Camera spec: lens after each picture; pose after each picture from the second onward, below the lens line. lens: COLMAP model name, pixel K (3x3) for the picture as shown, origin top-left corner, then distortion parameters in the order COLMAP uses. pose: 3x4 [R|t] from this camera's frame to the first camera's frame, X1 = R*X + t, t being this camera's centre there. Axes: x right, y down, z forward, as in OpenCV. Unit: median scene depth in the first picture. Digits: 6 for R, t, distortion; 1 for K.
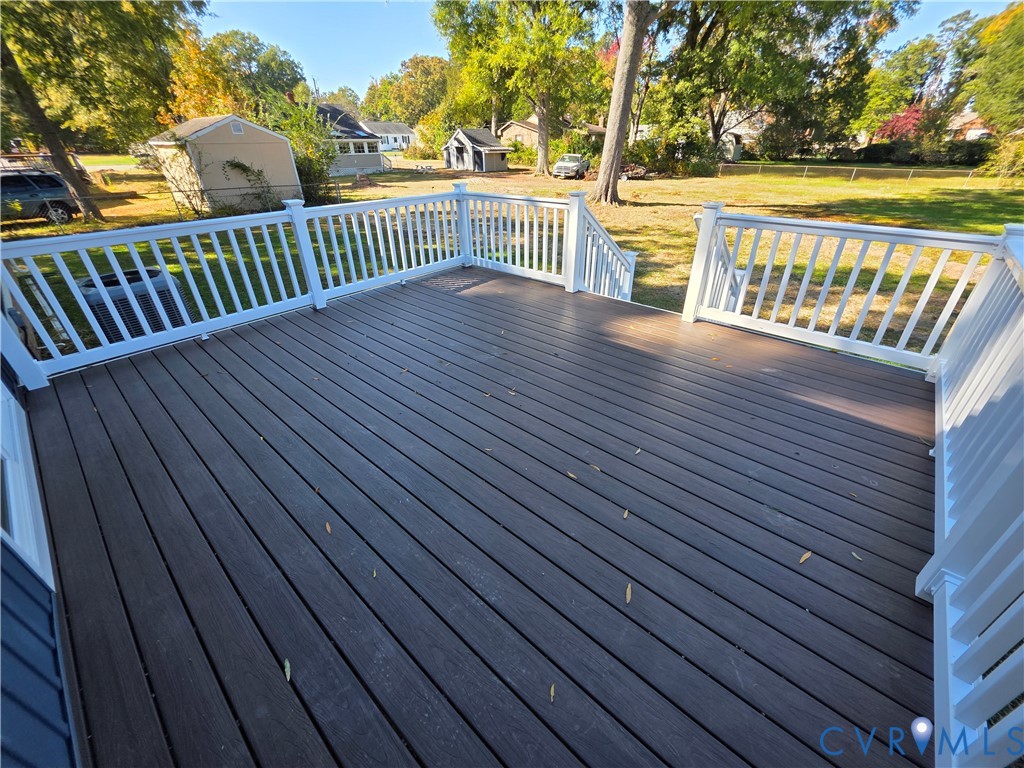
lens RADIAL K [[409.4, 0, 518.2], [0, 409.4, 381.8], [0, 0, 1]] dist [0.001147, -0.000105]
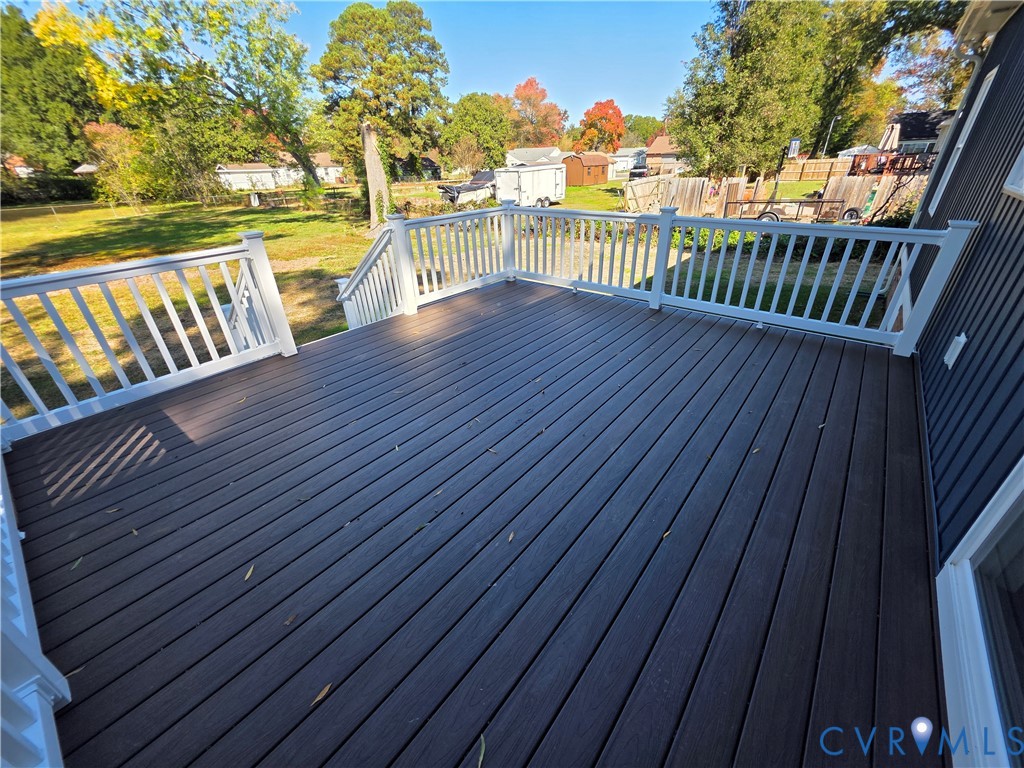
lens RADIAL K [[409.4, 0, 518.2], [0, 409.4, 381.8], [0, 0, 1]] dist [0.001147, -0.000105]
pose [[-0.041302, -0.467563, 0.882994, -0.780847], [0.526285, 0.741032, 0.417008, -0.360954], [-0.849305, 0.481929, 0.215465, 0.632407]]
